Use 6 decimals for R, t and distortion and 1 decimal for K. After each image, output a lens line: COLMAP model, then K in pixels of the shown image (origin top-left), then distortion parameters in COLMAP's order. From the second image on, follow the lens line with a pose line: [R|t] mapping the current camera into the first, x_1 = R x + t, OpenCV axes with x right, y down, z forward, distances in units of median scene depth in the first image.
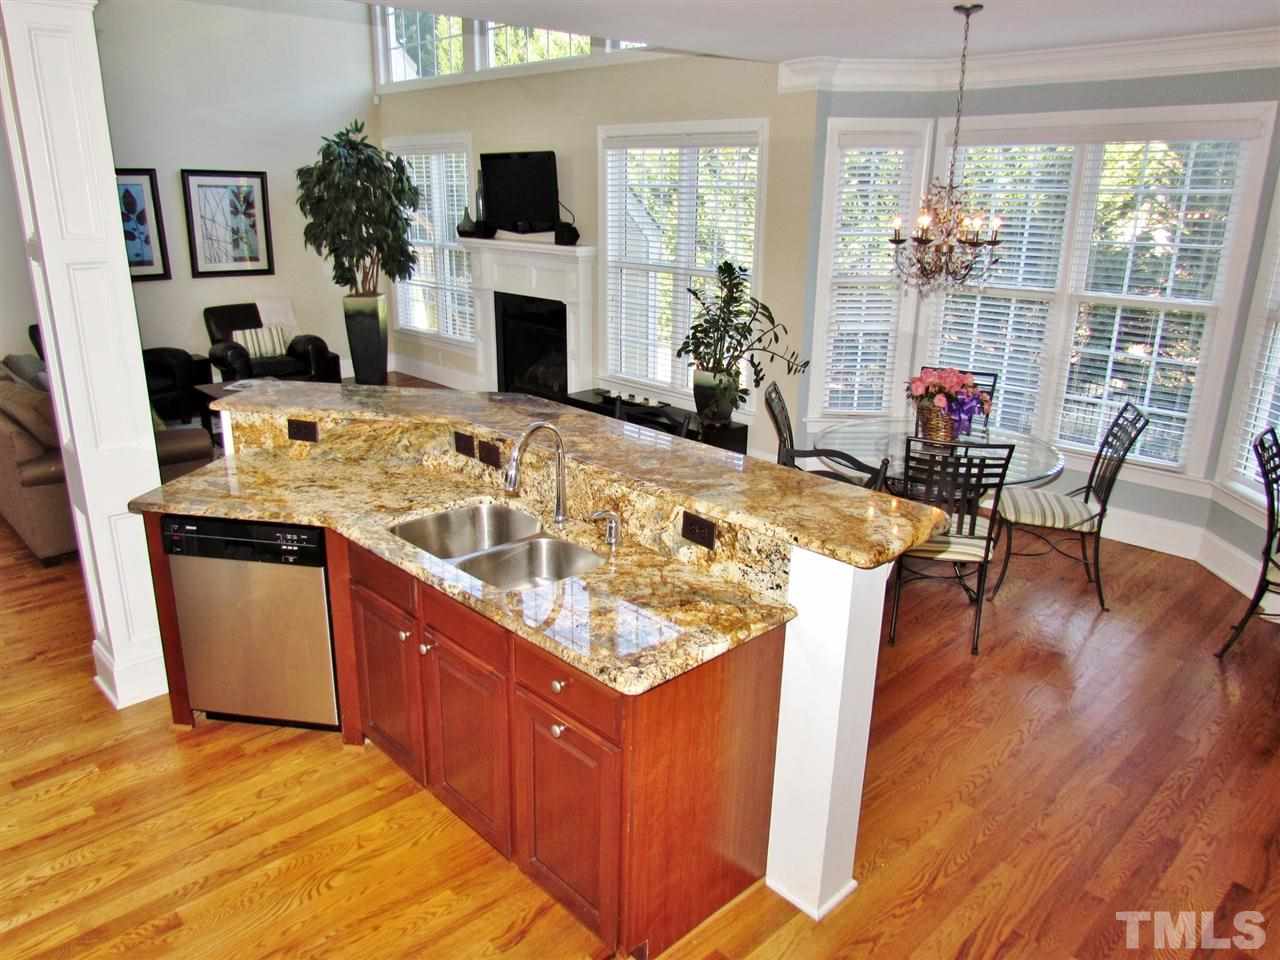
lens RADIAL K [[907.2, 0, 640.0], [0, 907.2, 480.0], [0, 0, 1]] dist [-0.021655, -0.003864]
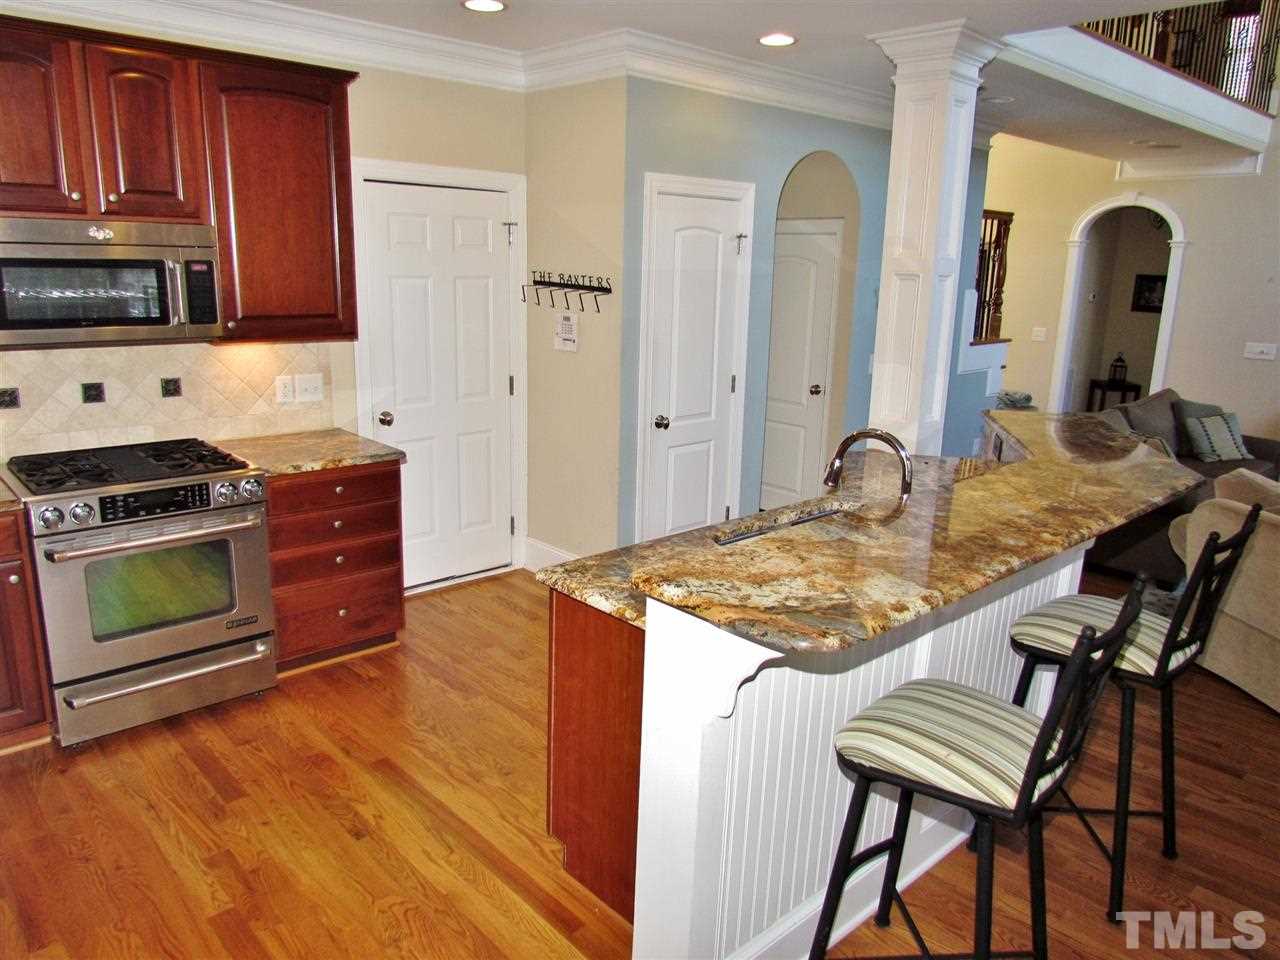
lens RADIAL K [[907.2, 0, 640.0], [0, 907.2, 480.0], [0, 0, 1]] dist [-0.021655, -0.003864]
pose [[-0.024590, 0.219823, -0.975230, 0.937983], [-0.325863, 0.920482, 0.215699, -0.157801], [0.945097, 0.323095, 0.048997, 0.843488]]
